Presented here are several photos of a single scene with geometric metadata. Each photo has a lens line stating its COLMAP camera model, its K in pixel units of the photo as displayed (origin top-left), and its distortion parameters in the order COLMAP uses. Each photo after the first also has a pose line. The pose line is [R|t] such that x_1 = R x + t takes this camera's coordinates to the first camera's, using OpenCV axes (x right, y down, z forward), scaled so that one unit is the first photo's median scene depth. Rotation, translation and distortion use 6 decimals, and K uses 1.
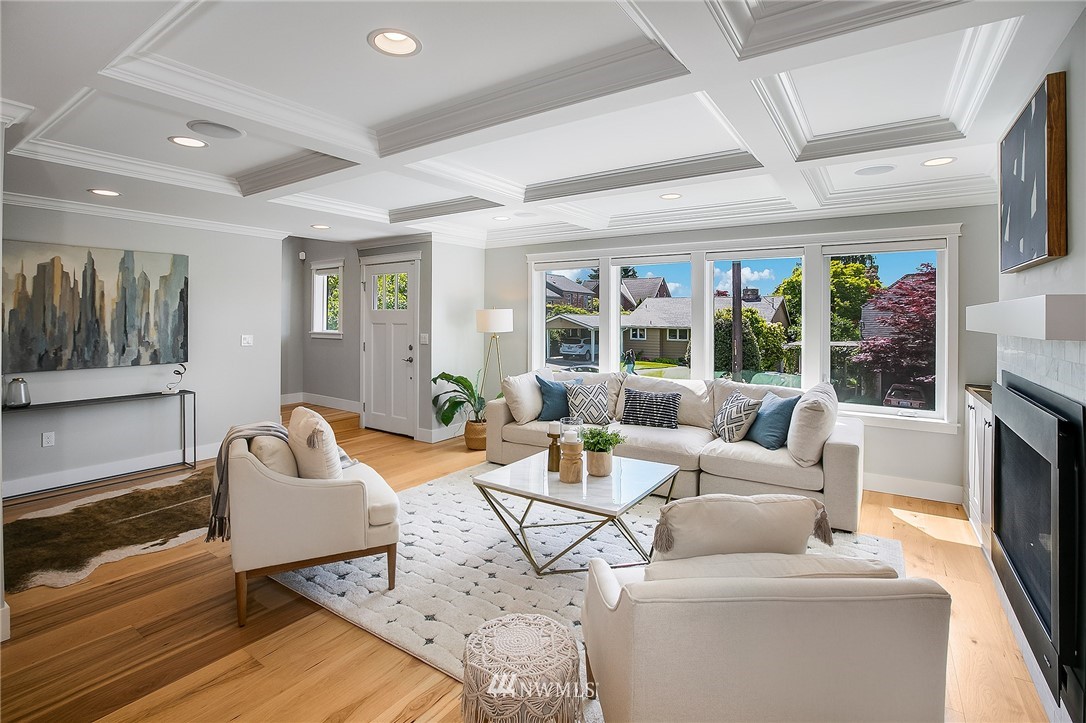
lens RADIAL K [[501.5, 0, 540.1], [0, 501.5, 327.2], [0, 0, 1]] dist [0.000303, 0.000720]
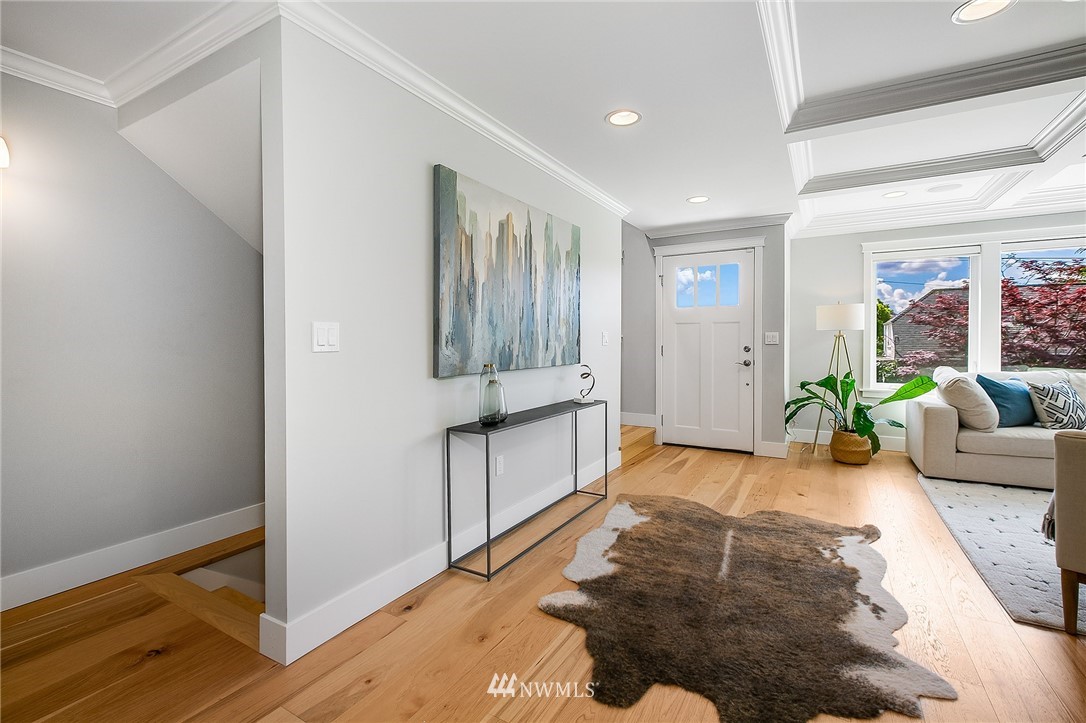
lens RADIAL K [[476.4, 0, 543.0], [0, 476.4, 361.5], [0, 0, 1]] dist [-0.001479, 0.000063]
pose [[0.995912, -0.011299, 0.089616, -0.902223], [0.009346, 0.999710, 0.022185, 0.053522], [-0.089841, -0.021257, 0.995729, 0.286085]]
